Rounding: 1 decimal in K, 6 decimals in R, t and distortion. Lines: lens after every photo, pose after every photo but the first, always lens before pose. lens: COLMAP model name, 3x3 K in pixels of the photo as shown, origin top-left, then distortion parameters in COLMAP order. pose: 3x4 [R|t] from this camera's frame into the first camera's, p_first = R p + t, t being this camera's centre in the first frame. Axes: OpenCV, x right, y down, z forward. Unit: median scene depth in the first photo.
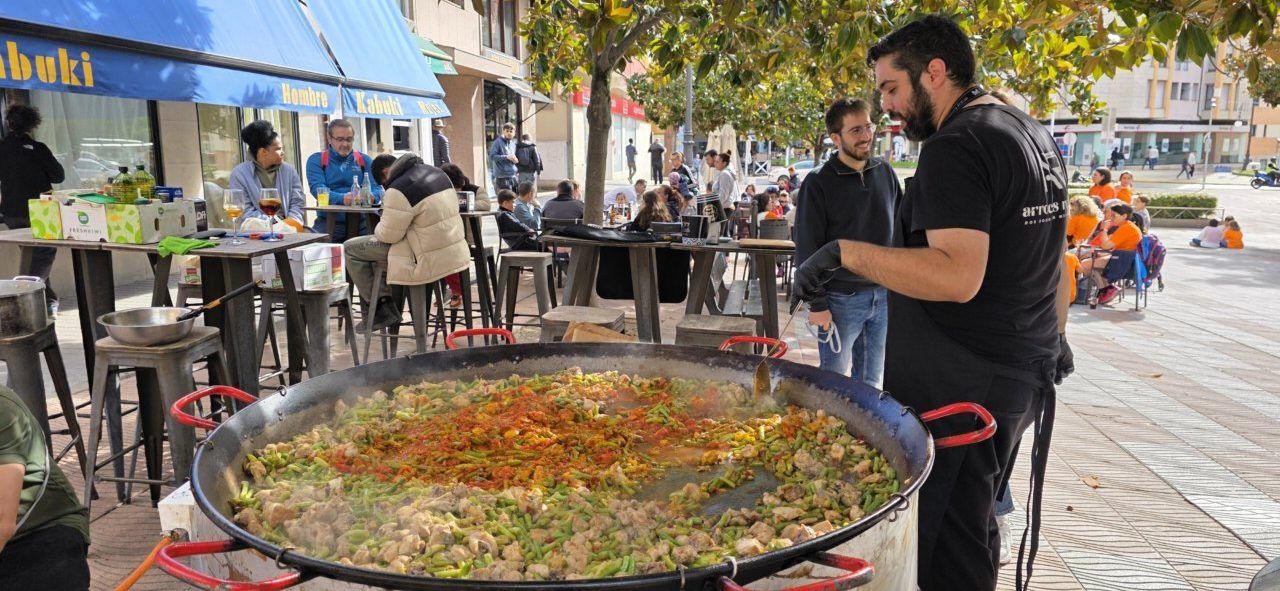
lens RADIAL K [[857.3, 0, 635.2], [0, 857.3, 276.3], [0, 0, 1]] dist [0.062103, -0.073787]
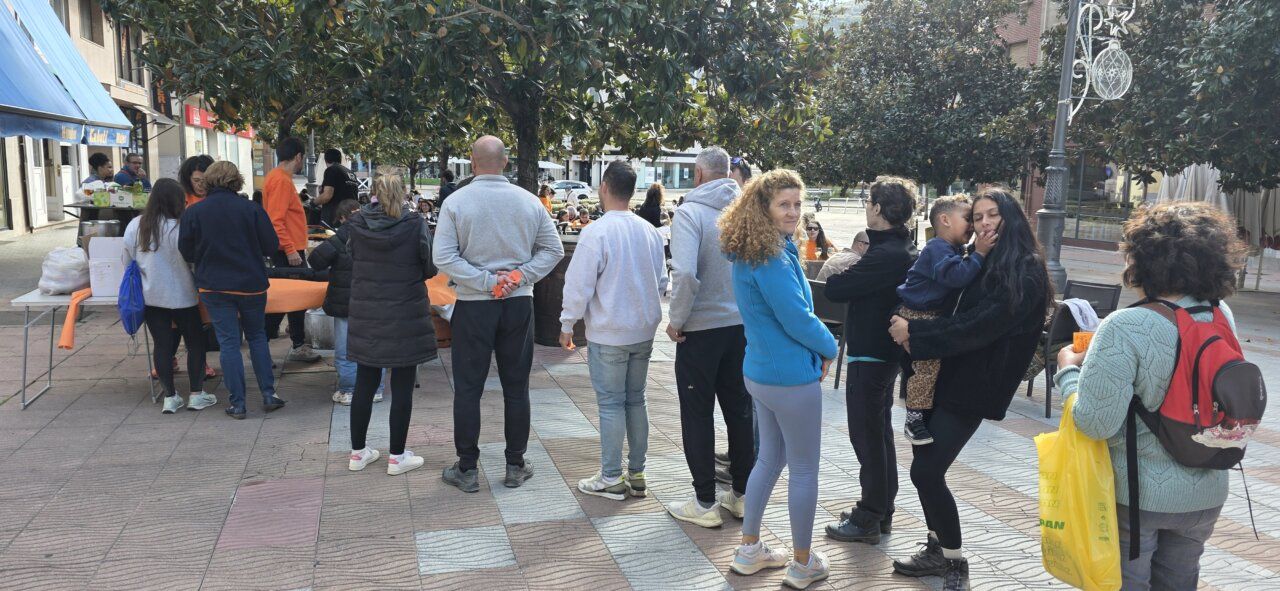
lens RADIAL K [[857.3, 0, 635.2], [0, 857.3, 276.3], [0, 0, 1]] dist [0.062103, -0.073787]
pose [[0.894632, -0.031165, 0.445716, -0.156013], [0.040618, 0.999107, -0.011668, 0.094984], [-0.444954, 0.028543, 0.895099, -0.733572]]
